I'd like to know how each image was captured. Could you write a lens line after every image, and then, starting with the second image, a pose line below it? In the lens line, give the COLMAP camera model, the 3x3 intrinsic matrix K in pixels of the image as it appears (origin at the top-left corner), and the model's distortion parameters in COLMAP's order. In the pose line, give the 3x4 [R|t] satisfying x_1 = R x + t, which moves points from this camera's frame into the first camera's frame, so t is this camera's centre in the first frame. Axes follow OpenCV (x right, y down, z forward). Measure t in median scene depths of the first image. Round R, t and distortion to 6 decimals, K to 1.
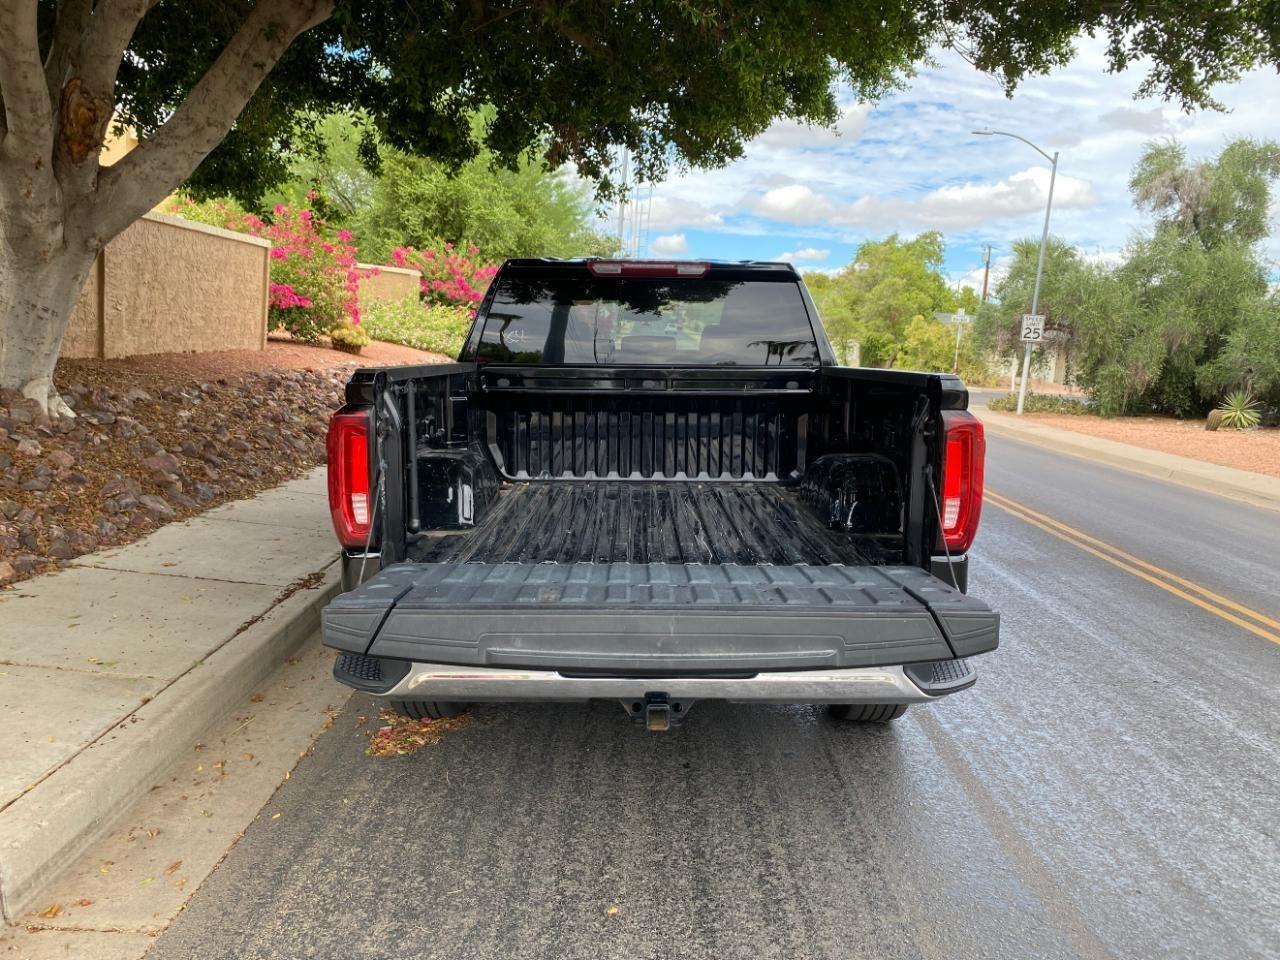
lens RADIAL K [[984.8, 0, 649.5], [0, 984.8, 483.3], [0, 0, 1]] dist [0.006718, 0.004165]
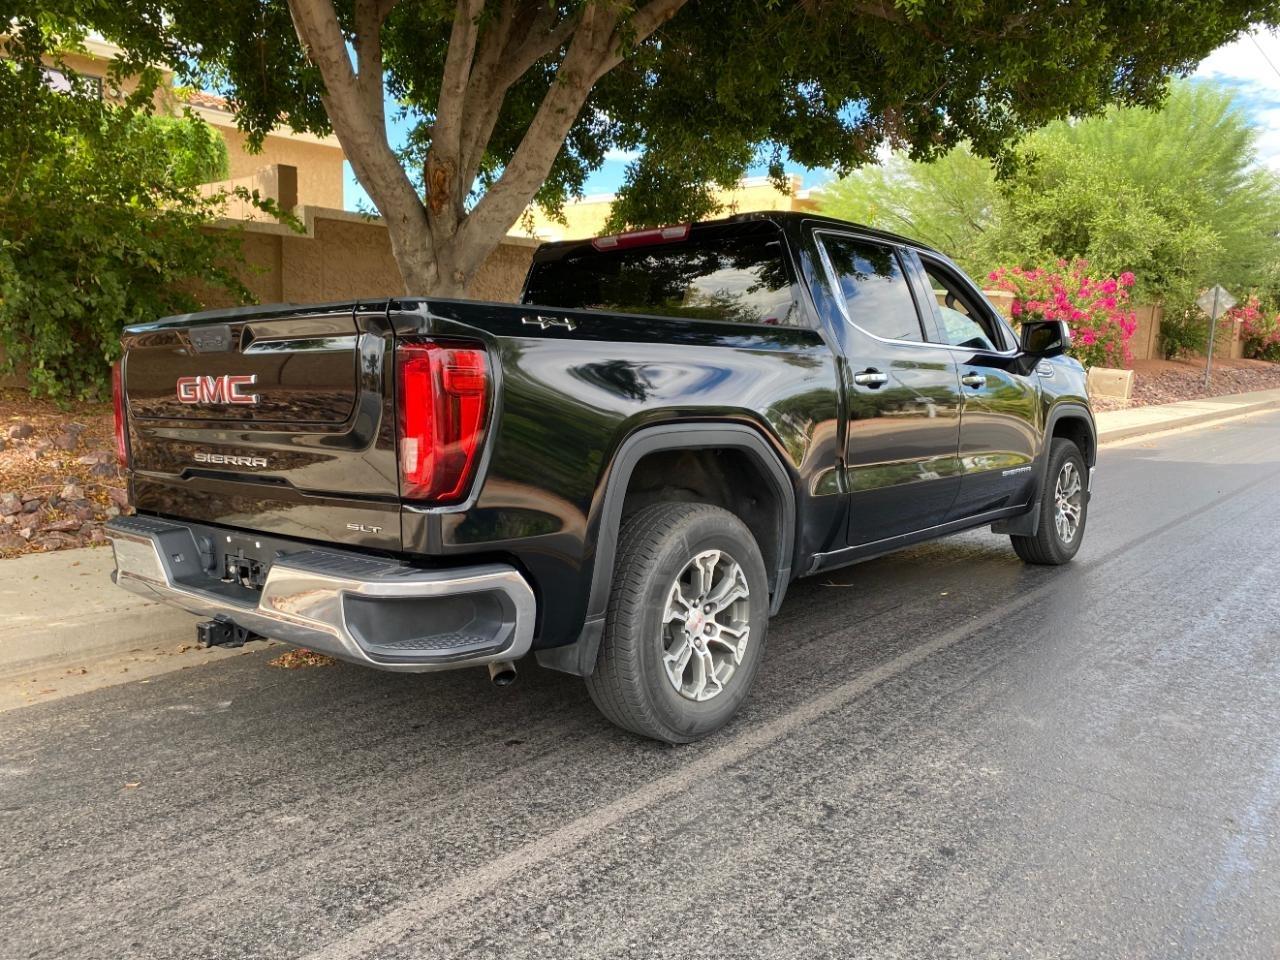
lens RADIAL K [[977.7, 0, 621.9], [0, 977.7, 481.1], [0, 0, 1]] dist [0.007223, -0.000997]
pose [[0.744859, 0.046549, -0.665597, 0.412384], [-0.073725, 0.997197, -0.012765, 0.020163], [0.663137, 0.058579, 0.746203, 0.195150]]
